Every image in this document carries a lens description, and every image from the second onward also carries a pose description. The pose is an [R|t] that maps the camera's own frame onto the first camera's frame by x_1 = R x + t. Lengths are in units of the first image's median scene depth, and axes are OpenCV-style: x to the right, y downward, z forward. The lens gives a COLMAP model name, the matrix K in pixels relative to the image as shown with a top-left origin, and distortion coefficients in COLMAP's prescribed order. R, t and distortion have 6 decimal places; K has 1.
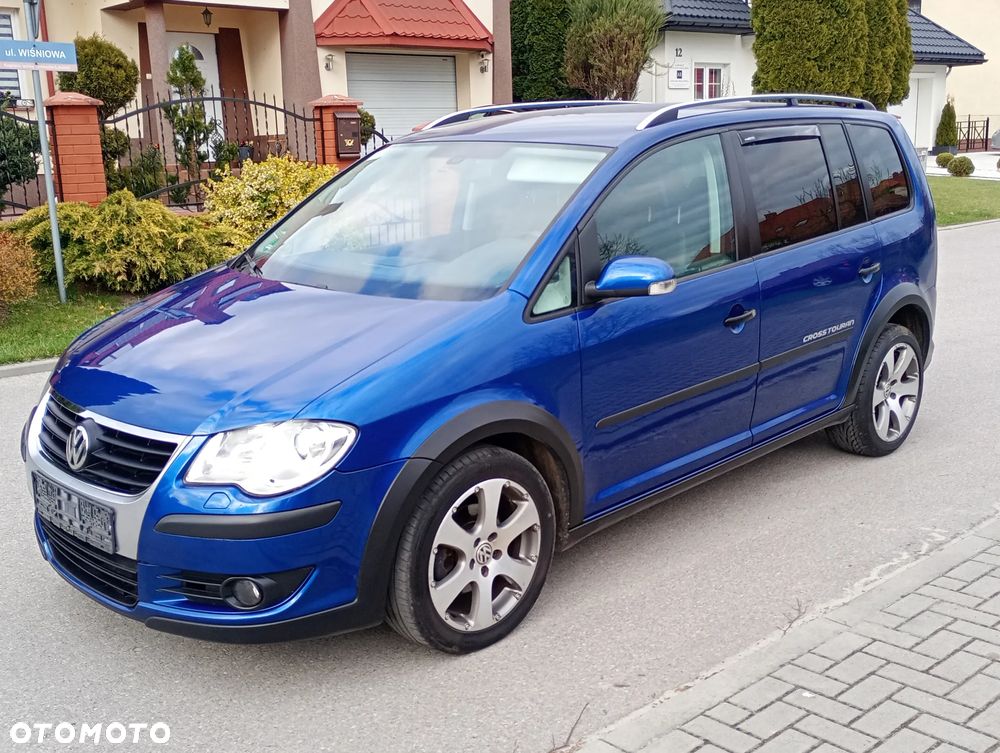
lens RADIAL K [[1057.8, 0, 479.2], [0, 1057.8, 376.0], [0, 0, 1]] dist [0.047980, 0.000000]
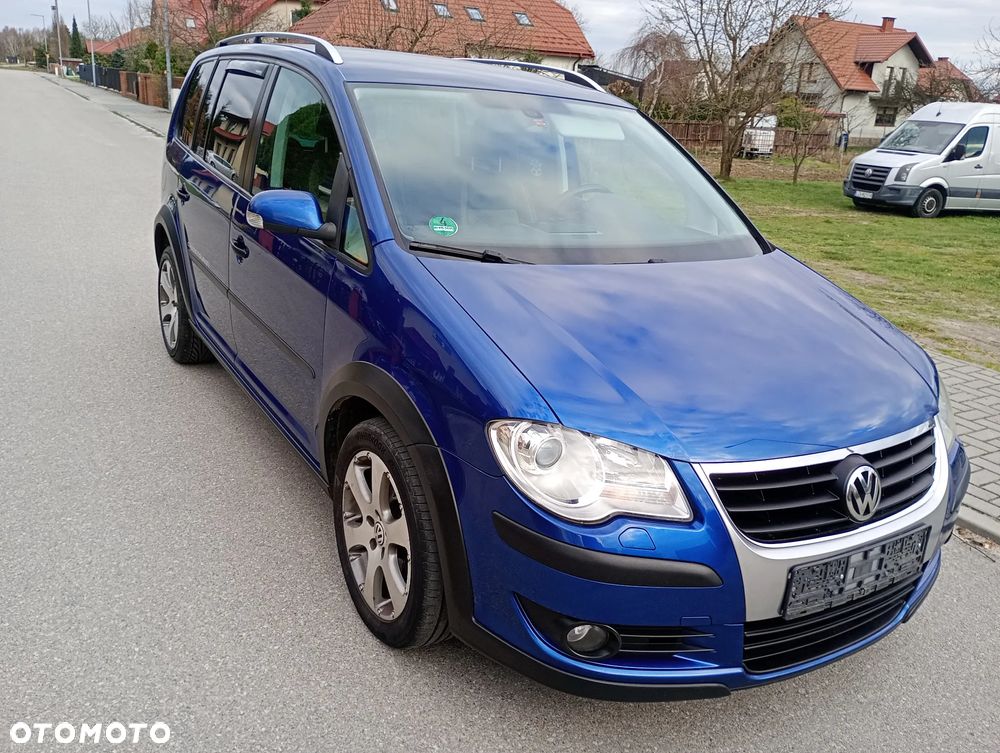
lens RADIAL K [[818.6, 0, 495.5], [0, 818.6, 373.5], [0, 0, 1]] dist [0.069830, -0.084013]
pose [[0.208407, -0.262566, 0.942139, -0.715825], [0.132321, 0.962003, 0.238832, -0.146908], [-0.969050, 0.074890, 0.235231, 0.800100]]
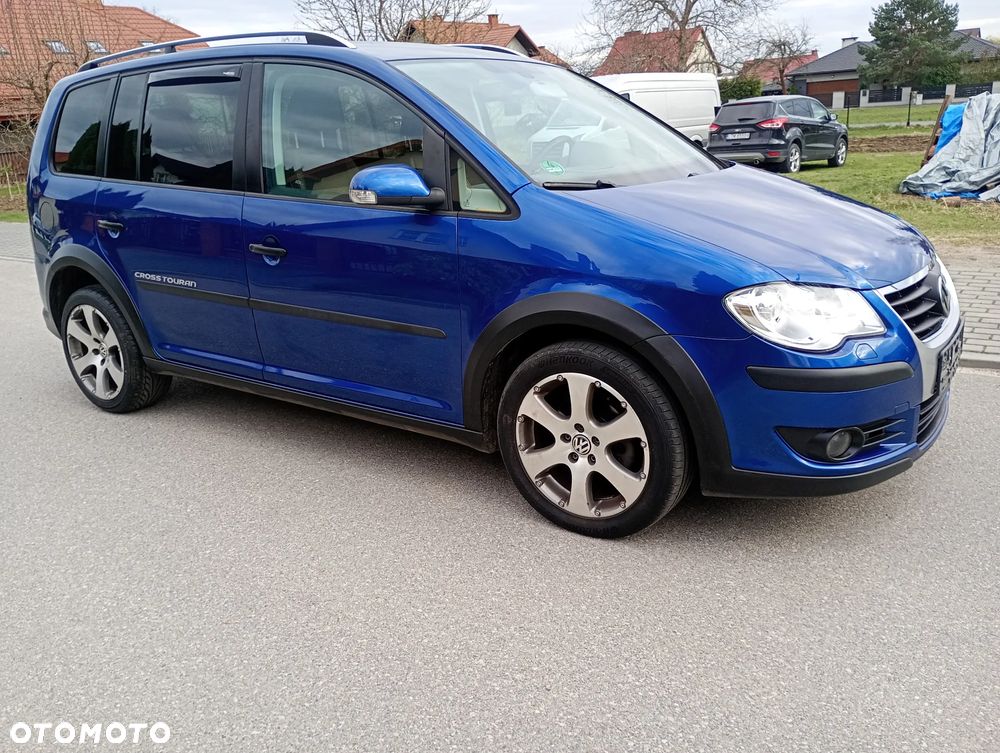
lens RADIAL K [[818.6, 0, 494.4], [0, 818.6, 375.7], [0, 0, 1]] dist [0.069830, -0.084013]
pose [[-0.195960, -0.250701, 0.948024, -0.790193], [0.277478, 0.913080, 0.298816, -0.168577], [-0.940535, 0.321612, -0.109363, 1.107675]]
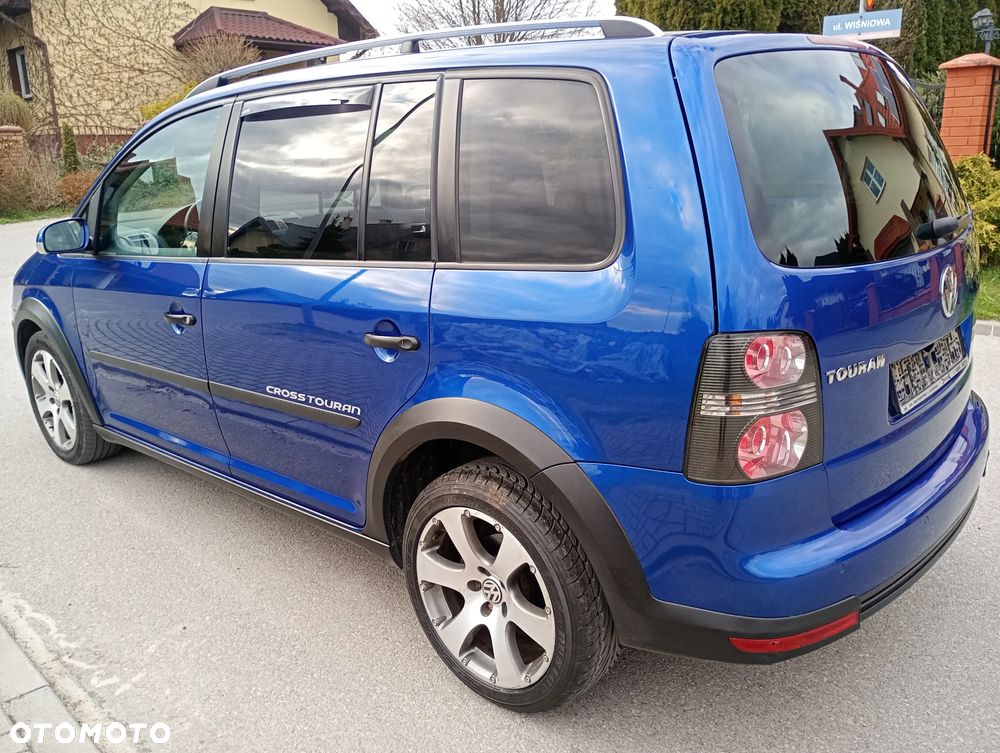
lens RADIAL K [[818.6, 0, 503.3], [0, 818.6, 377.1], [0, 0, 1]] dist [0.069830, -0.084013]
pose [[0.079260, 0.299491, -0.950801, 0.840895], [-0.203529, 0.938572, 0.278672, -0.229390], [0.975855, 0.171428, 0.135347, 1.053031]]
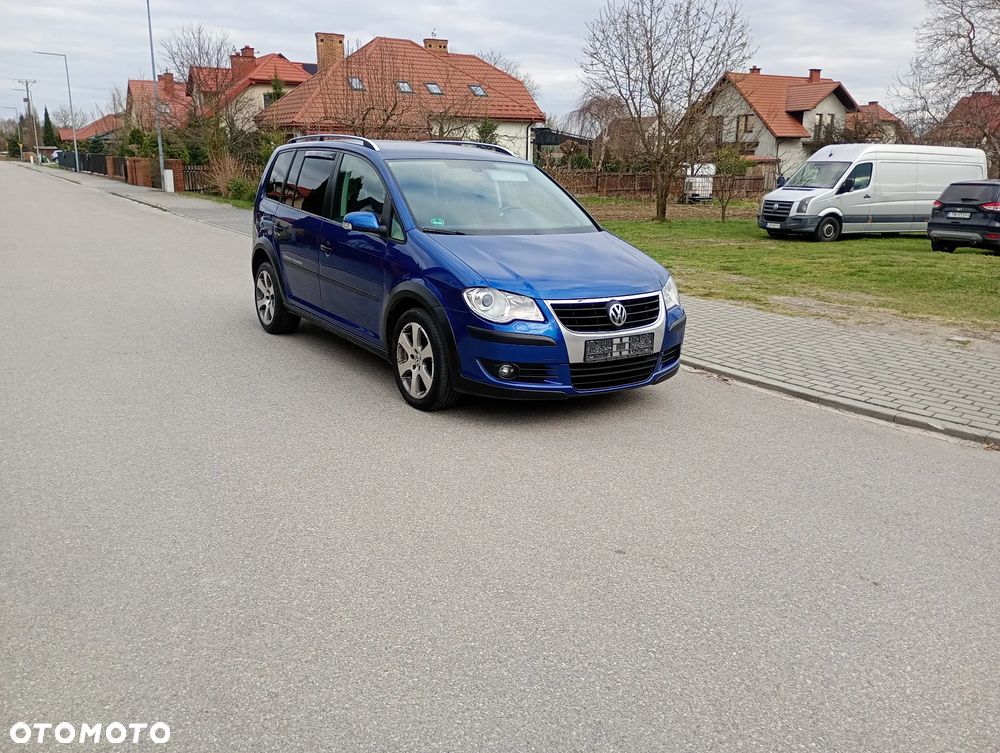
lens RADIAL K [[810.6, 0, 497.1], [0, 810.6, 372.0], [0, 0, 1]] dist [0.053347, -0.037260]
pose [[0.164630, -0.209417, 0.963868, -1.344000], [0.188169, 0.965923, 0.177724, -0.098893], [-0.968240, 0.152112, 0.198425, 0.671091]]
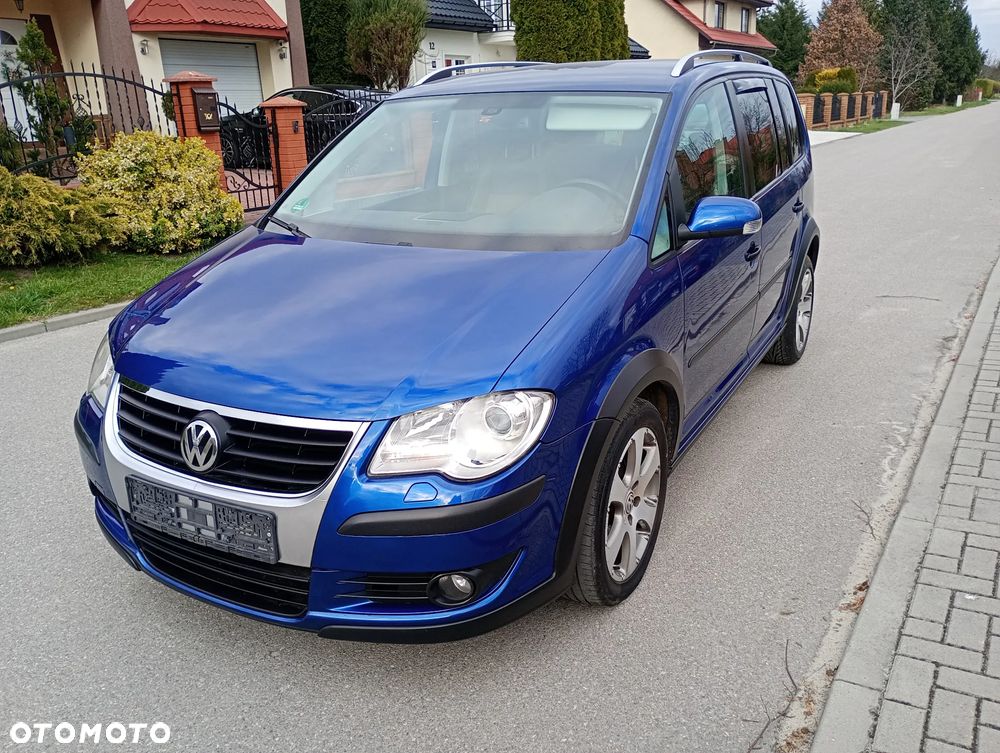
lens RADIAL K [[818.6, 0, 483.6], [0, 818.6, 377.5], [0, 0, 1]] dist [0.069830, -0.084013]
pose [[0.961192, -0.095046, 0.258990, -0.232421], [0.073959, 0.993192, 0.090002, -0.022222], [-0.265781, -0.067354, 0.961678, 0.215381]]
